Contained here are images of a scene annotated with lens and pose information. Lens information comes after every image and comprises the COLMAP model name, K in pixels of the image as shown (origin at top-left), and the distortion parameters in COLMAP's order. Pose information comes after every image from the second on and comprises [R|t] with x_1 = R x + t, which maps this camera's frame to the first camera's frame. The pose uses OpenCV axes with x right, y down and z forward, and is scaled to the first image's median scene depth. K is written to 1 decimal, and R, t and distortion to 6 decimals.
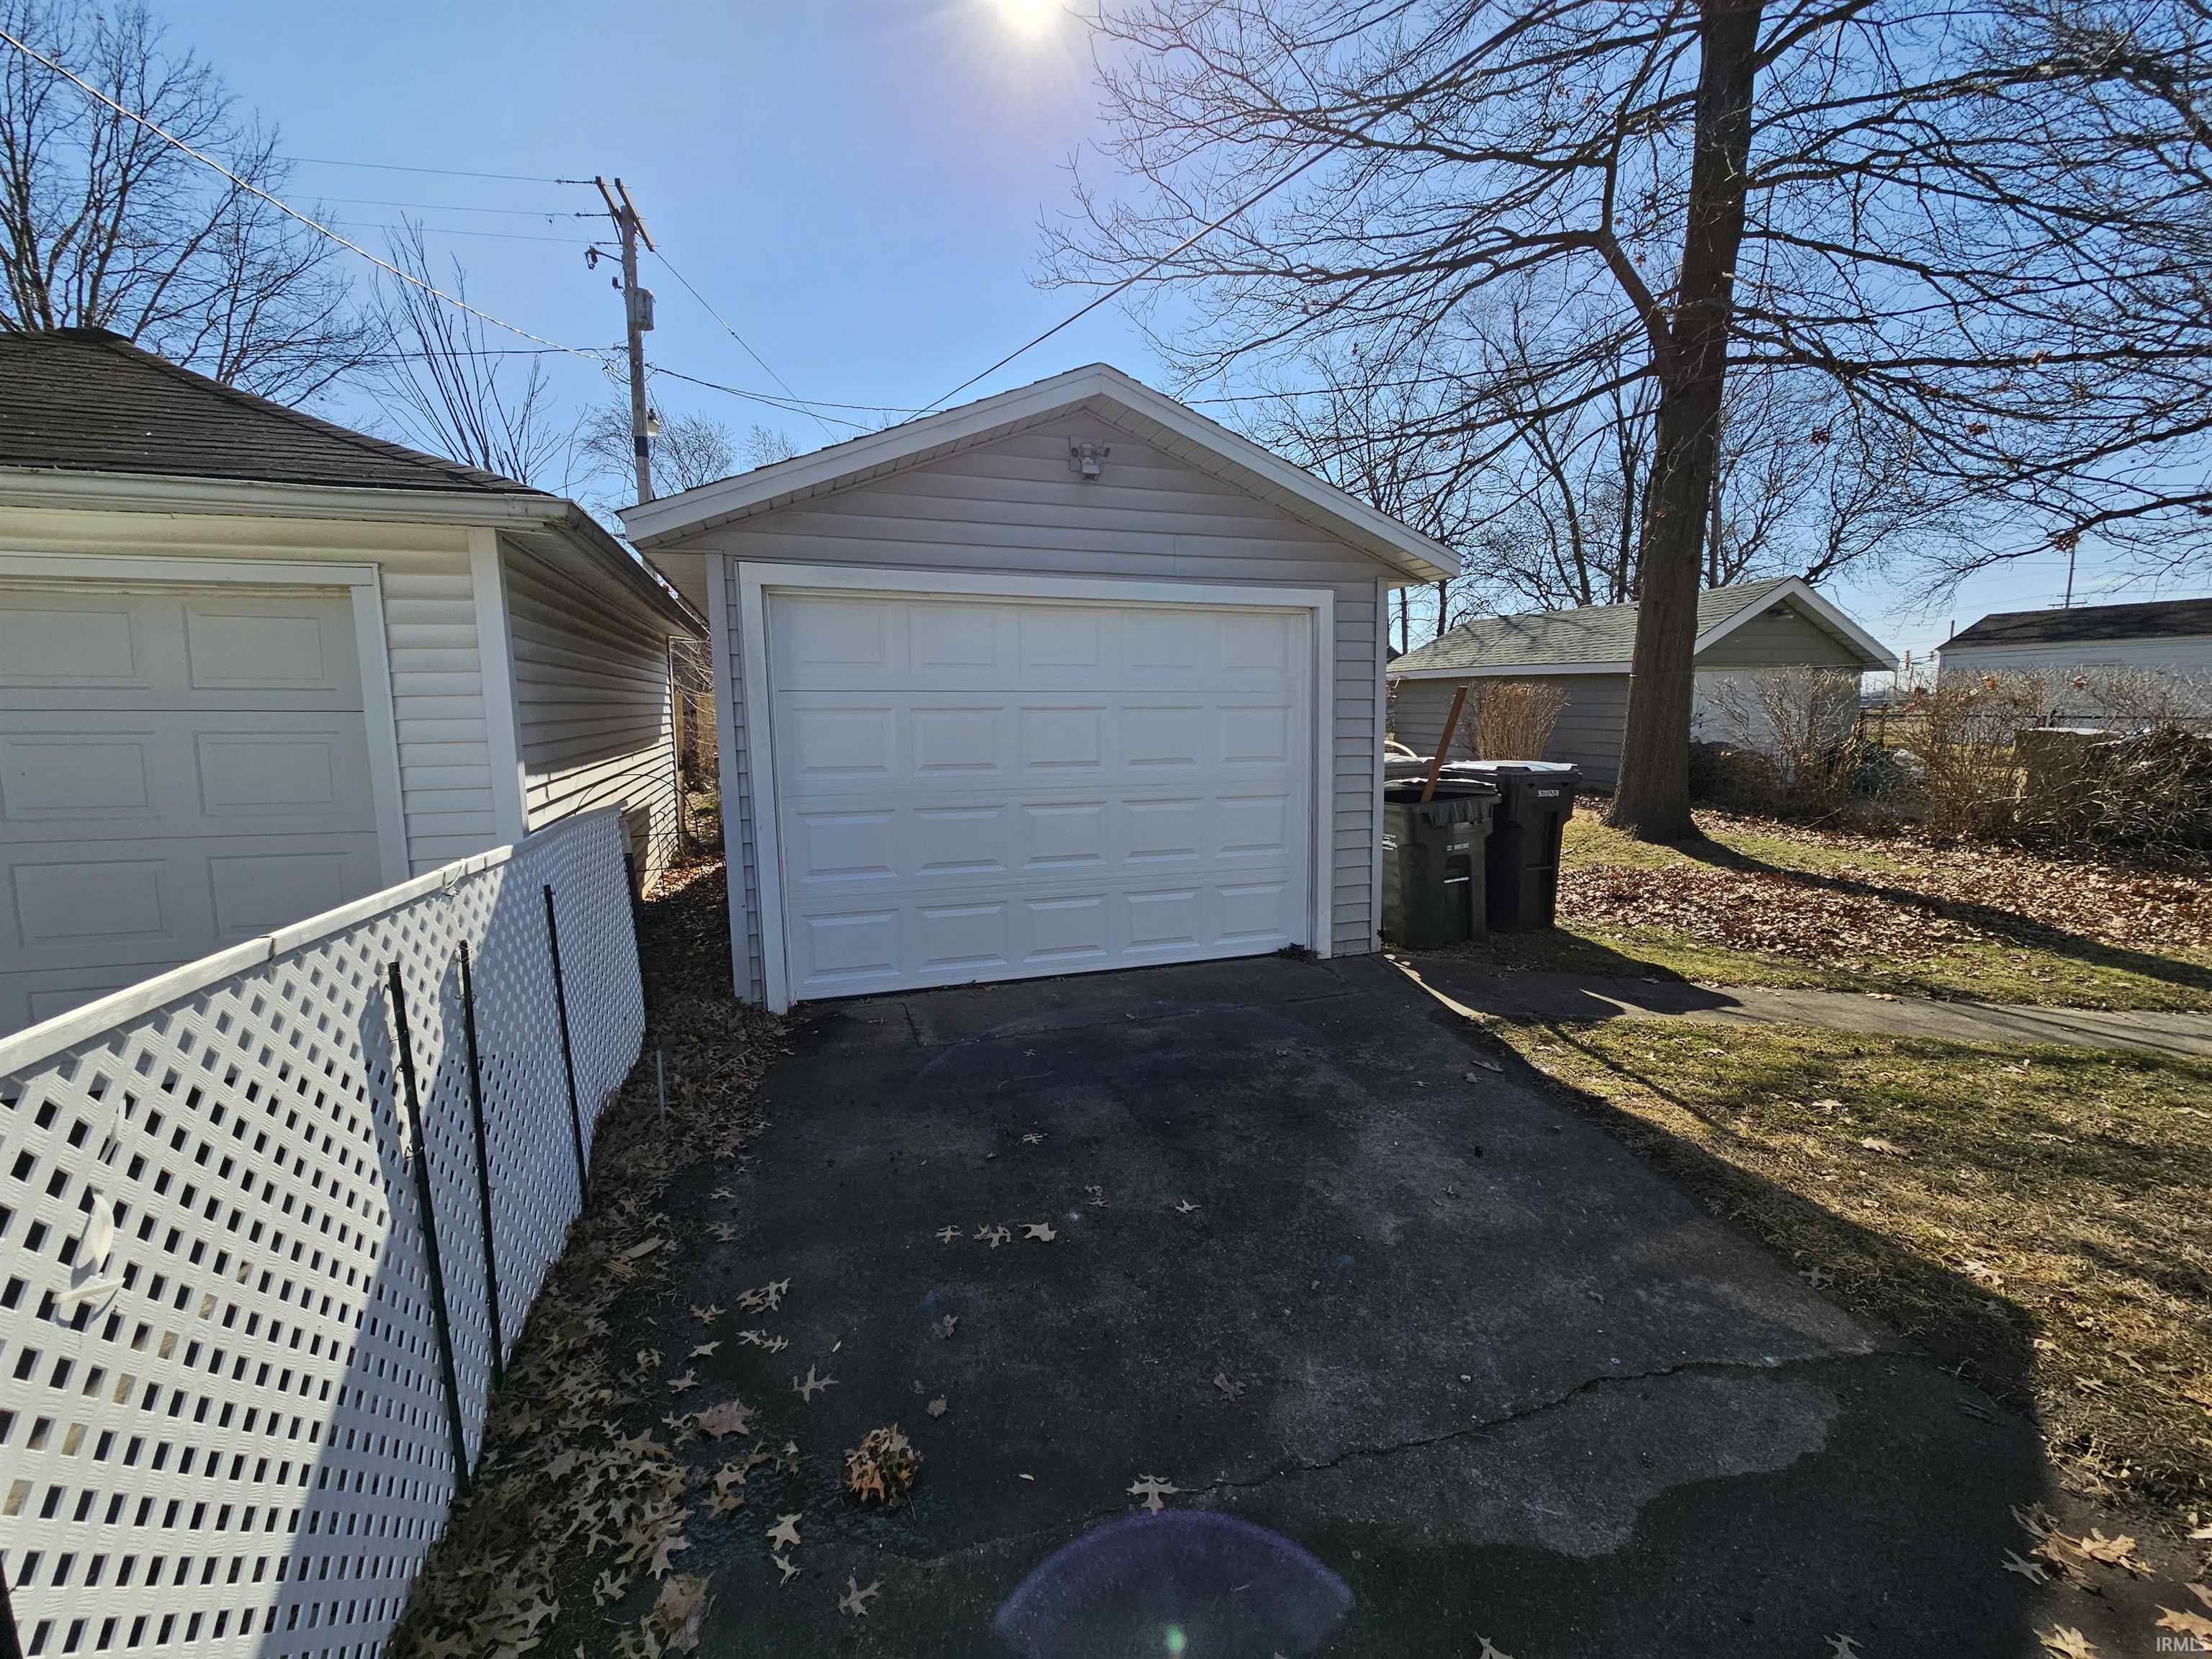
lens RADIAL K [[904.0, 0, 1103.9], [0, 904.0, 811.2], [0, 0, 1]] dist [0.001247, -0.000397]
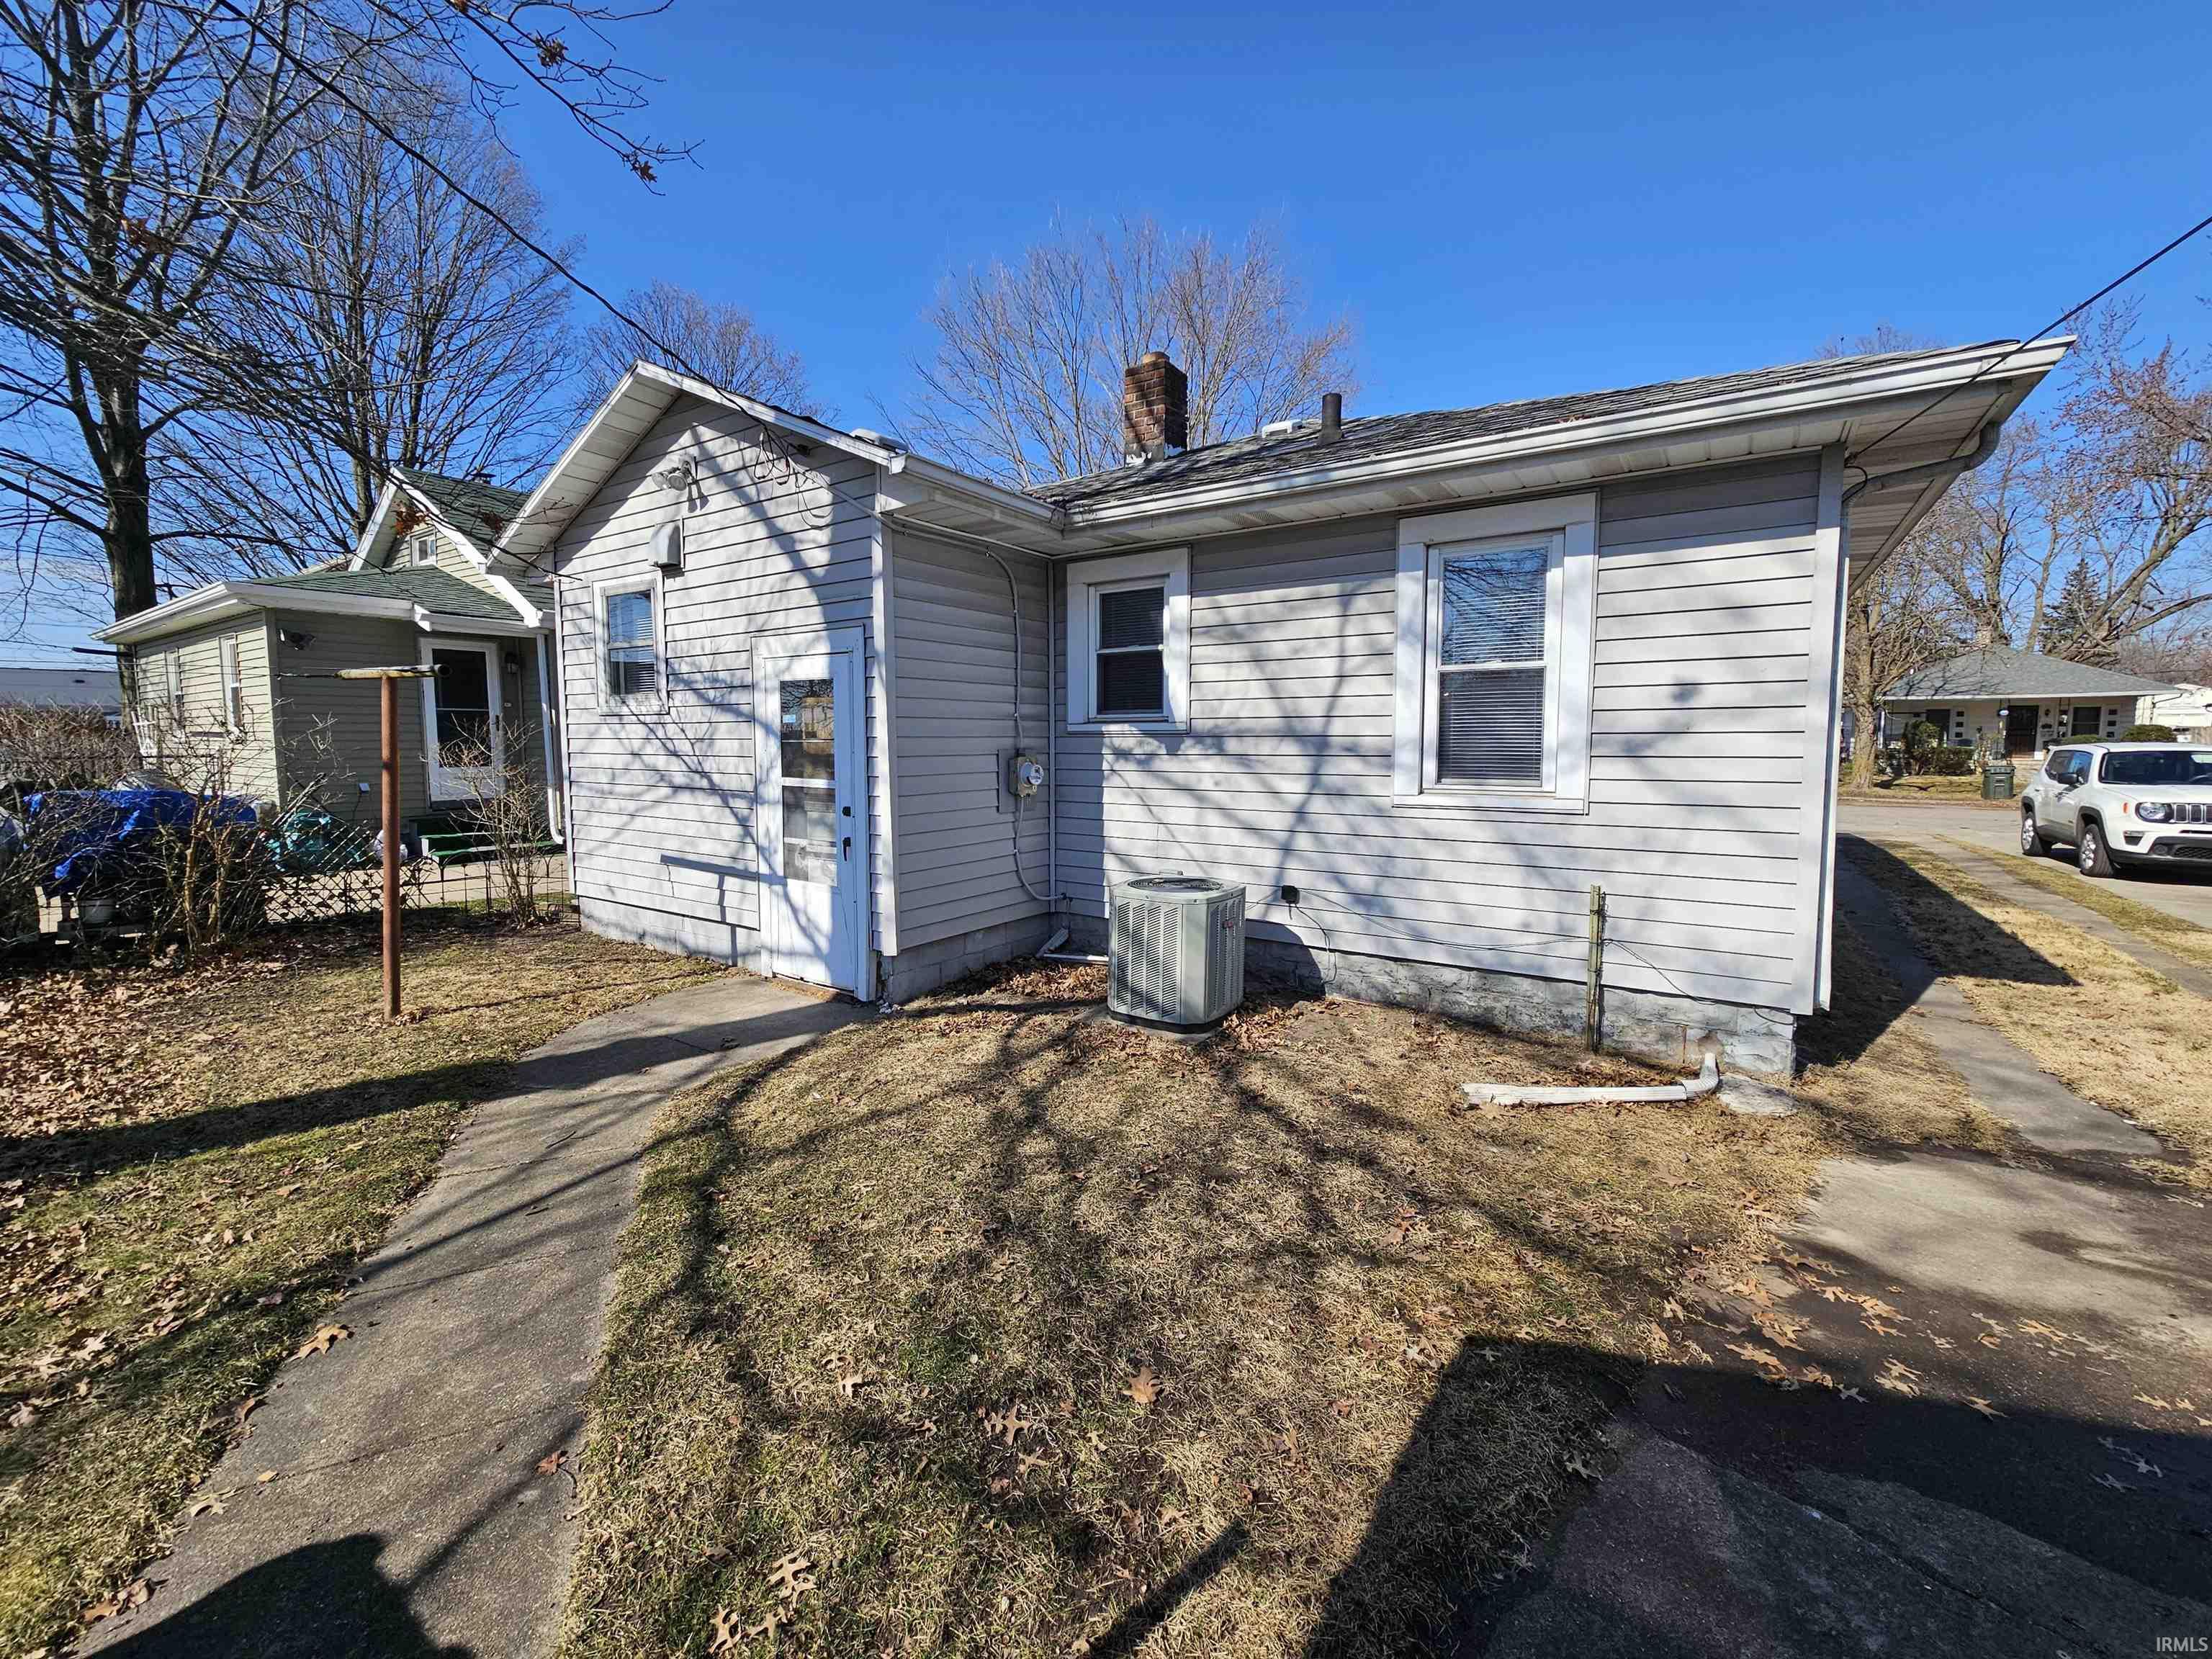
lens RADIAL K [[904.0, 0, 1103.9], [0, 904.0, 811.2], [0, 0, 1]] dist [0.001247, -0.000397]
pose [[-0.577699, -0.059546, 0.814075, 0.283906], [0.099459, 0.984769, 0.142612, -0.161742], [-0.810167, 0.163354, -0.562978, 1.197661]]
